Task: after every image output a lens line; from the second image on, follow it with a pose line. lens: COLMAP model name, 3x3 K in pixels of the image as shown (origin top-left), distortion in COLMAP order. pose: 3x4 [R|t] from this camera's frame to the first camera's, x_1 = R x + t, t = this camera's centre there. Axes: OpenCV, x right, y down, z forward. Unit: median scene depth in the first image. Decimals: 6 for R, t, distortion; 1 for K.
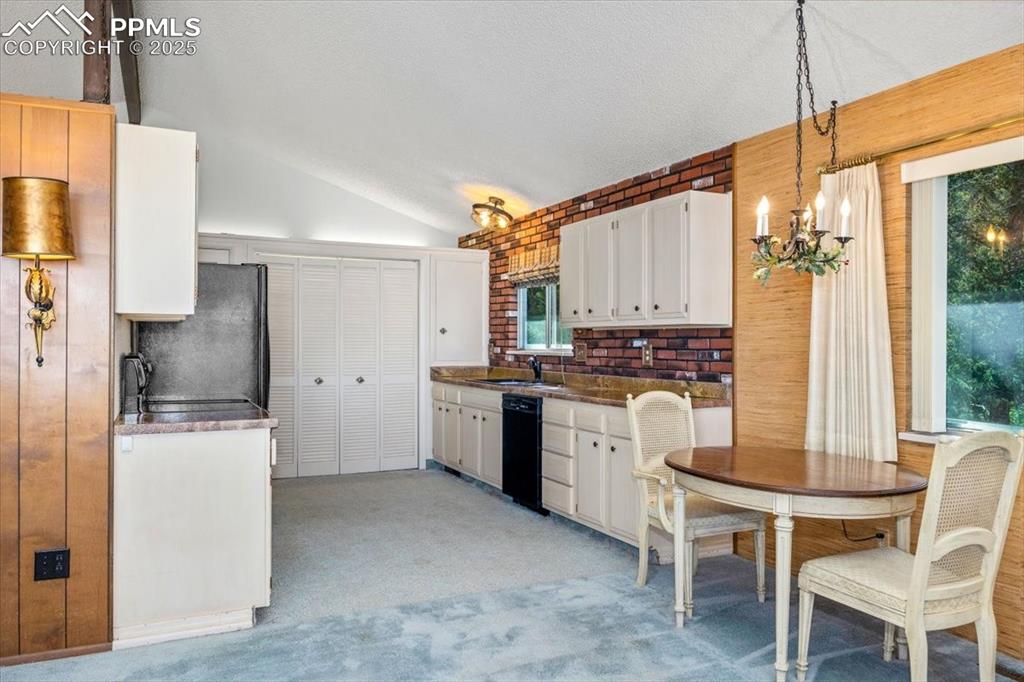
lens RADIAL K [[838.5, 0, 543.0], [0, 838.5, 334.5], [0, 0, 1]] dist [-0.003585, 0.002018]
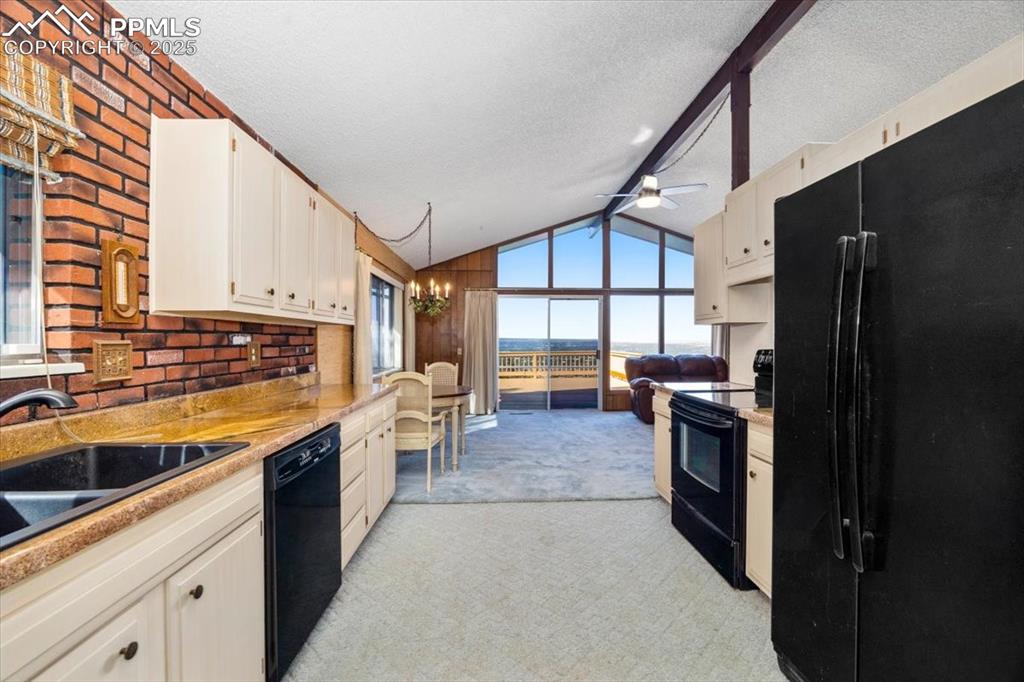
lens RADIAL K [[416.9, 0, 511.6], [0, 416.9, 338.4], [0, 0, 1]] dist [0.001169, 0.000135]
pose [[-0.909628, -0.001079, 0.415422, -0.264970], [-0.007005, 0.999894, -0.012742, 0.012087], [-0.415364, -0.014500, -0.909540, 1.229356]]
